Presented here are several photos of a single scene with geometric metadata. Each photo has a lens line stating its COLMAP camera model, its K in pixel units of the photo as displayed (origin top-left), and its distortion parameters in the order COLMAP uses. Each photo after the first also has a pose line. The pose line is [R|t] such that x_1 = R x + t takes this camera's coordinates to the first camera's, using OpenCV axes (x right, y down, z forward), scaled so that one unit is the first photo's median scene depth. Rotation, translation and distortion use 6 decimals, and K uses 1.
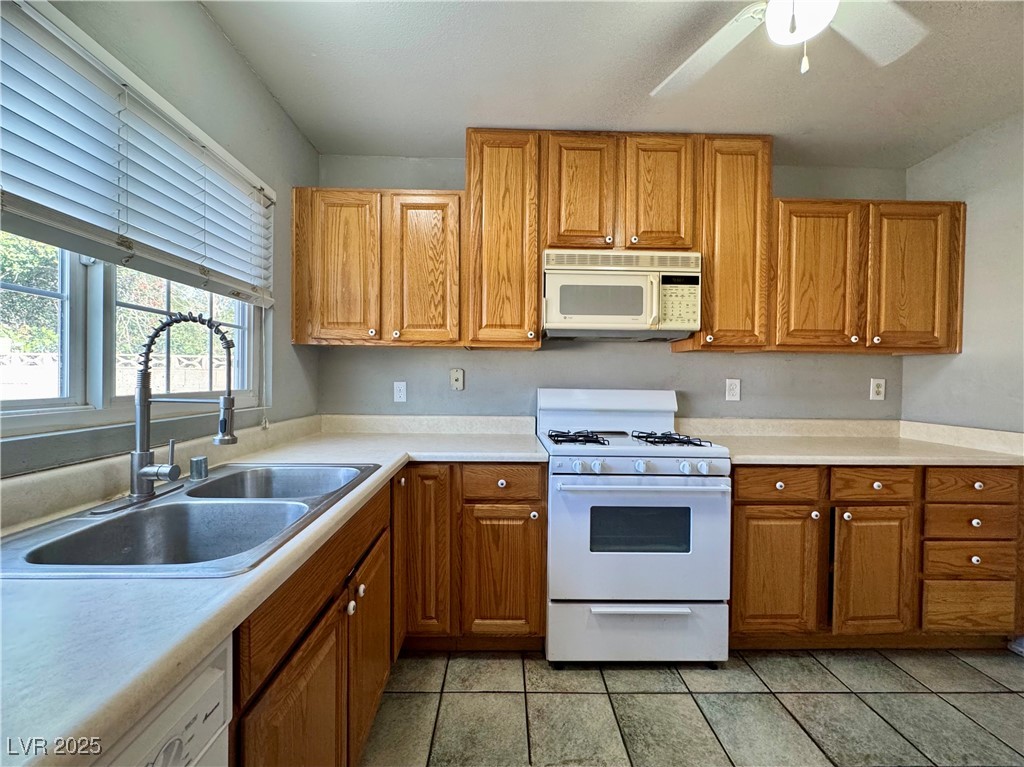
lens RADIAL K [[424.3, 0, 513.9], [0, 424.3, 383.4], [0, 0, 1]] dist [-0.002413, 0.000034]
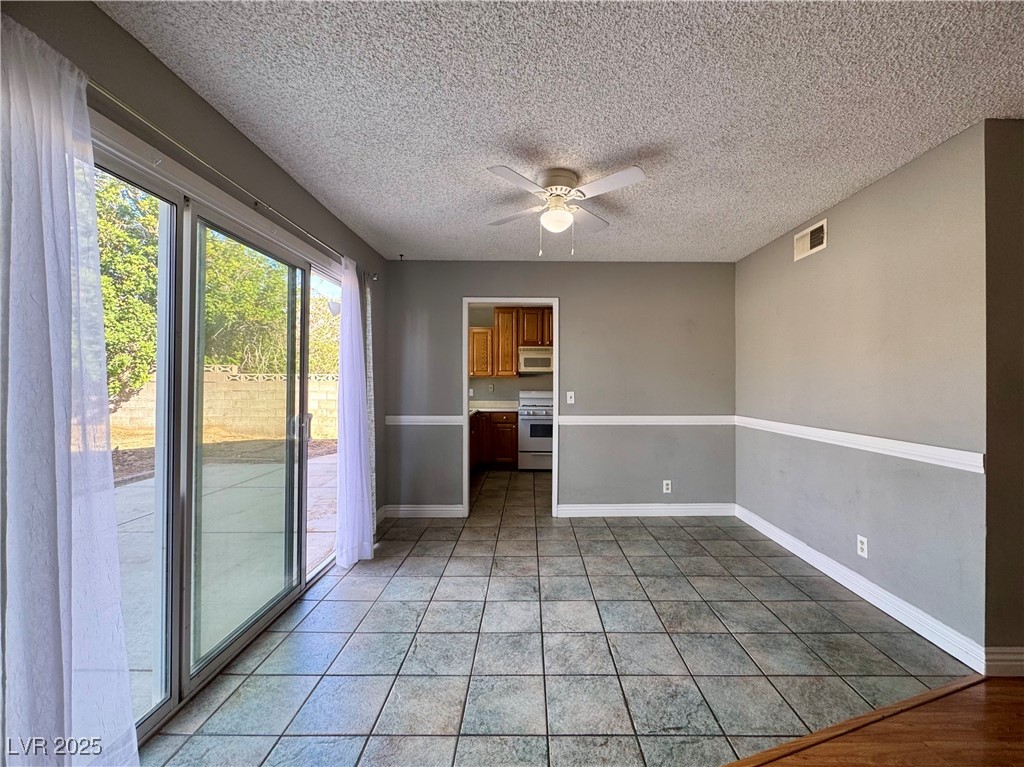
lens RADIAL K [[424.3, 0, 526.9], [0, 424.3, 378.8], [0, 0, 1]] dist [-0.002413, 0.000034]
pose [[0.999802, -0.004389, -0.019415, 0.189842], [0.004020, 0.999811, -0.019005, -0.016893], [0.019495, 0.018923, 0.999631, -2.132043]]
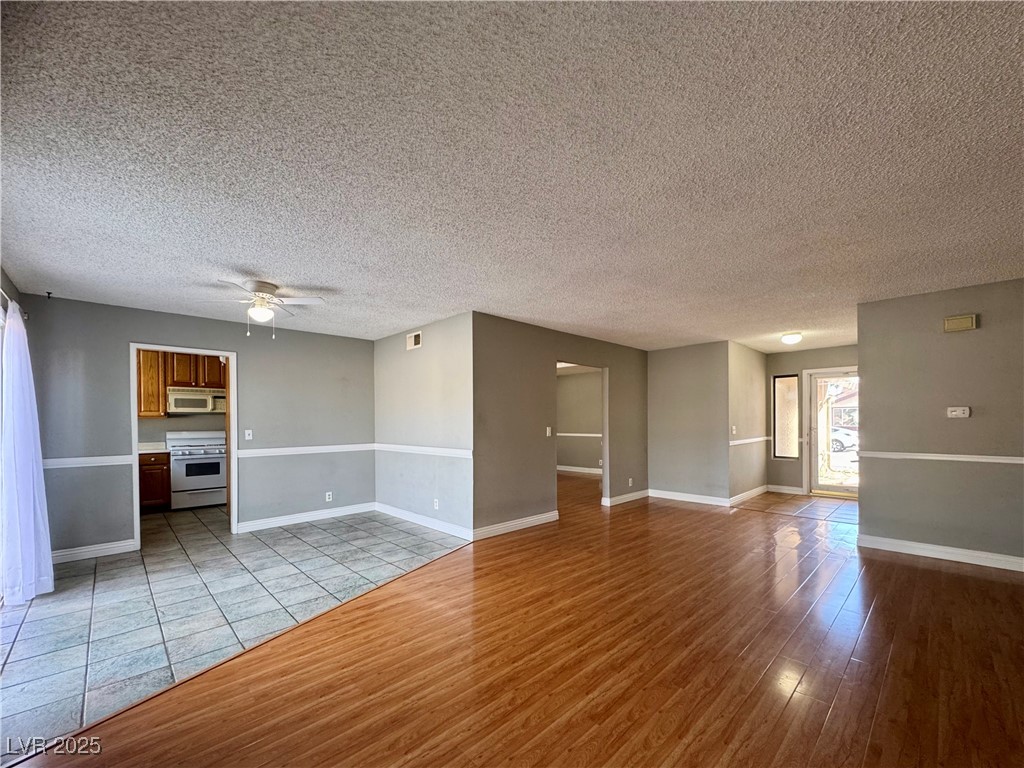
lens RADIAL K [[424.3, 0, 508.2], [0, 424.3, 423.7], [0, 0, 1]] dist [-0.002413, 0.000034]
pose [[0.735945, -0.016903, 0.676831, -0.194694], [0.018943, 0.999811, 0.004372, -0.012035], [-0.676777, 0.009603, 0.736126, -2.946471]]
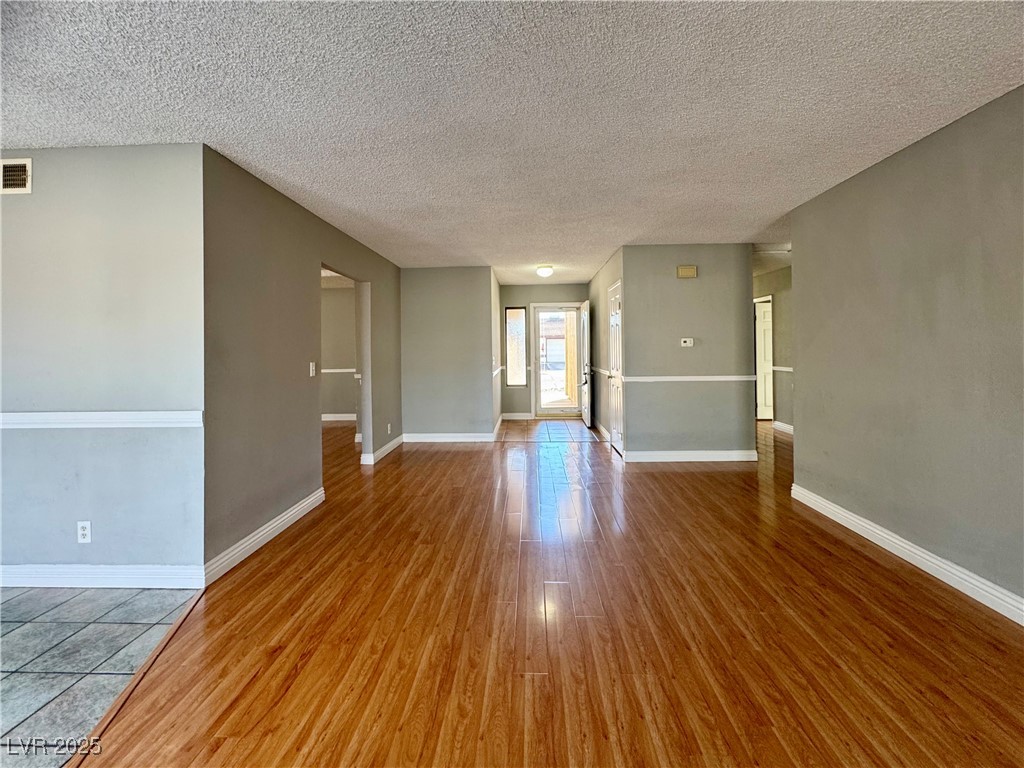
lens RADIAL K [[446.5, 0, 513.8], [0, 446.5, 344.3], [0, 0, 1]] dist [-0.003650, -0.000004]
pose [[0.055956, 0.001349, 0.998432, 0.008069], [0.024906, 0.999686, -0.002747, -0.022197], [-0.998123, 0.025021, 0.055905, -2.105098]]
